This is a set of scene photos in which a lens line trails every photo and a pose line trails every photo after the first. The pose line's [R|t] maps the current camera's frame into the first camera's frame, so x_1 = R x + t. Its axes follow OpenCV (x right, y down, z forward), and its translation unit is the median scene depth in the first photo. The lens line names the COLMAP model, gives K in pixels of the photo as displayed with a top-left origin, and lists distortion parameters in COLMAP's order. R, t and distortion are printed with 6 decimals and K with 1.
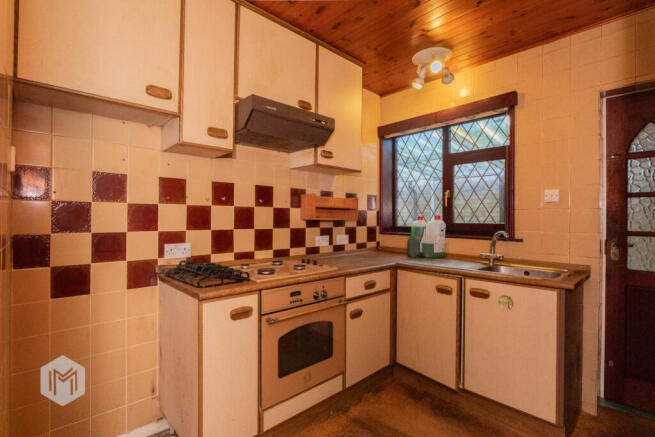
lens RADIAL K [[321.2, 0, 330.2], [0, 321.2, 217.4], [0, 0, 1]] dist [-0.009323, 0.003085]
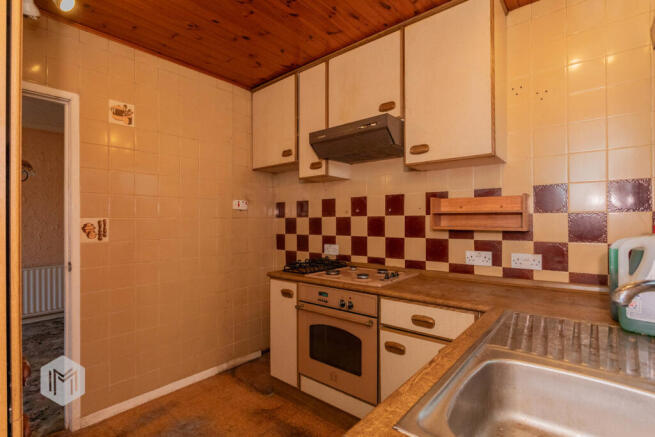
lens RADIAL K [[321.2, 0, 330.1], [0, 321.2, 221.7], [0, 0, 1]] dist [-0.009323, 0.003085]
pose [[0.103617, -0.010744, -0.994559, 0.810034], [0.003262, 0.999940, -0.010463, -0.003940], [0.994612, -0.002160, 0.103646, 0.718015]]
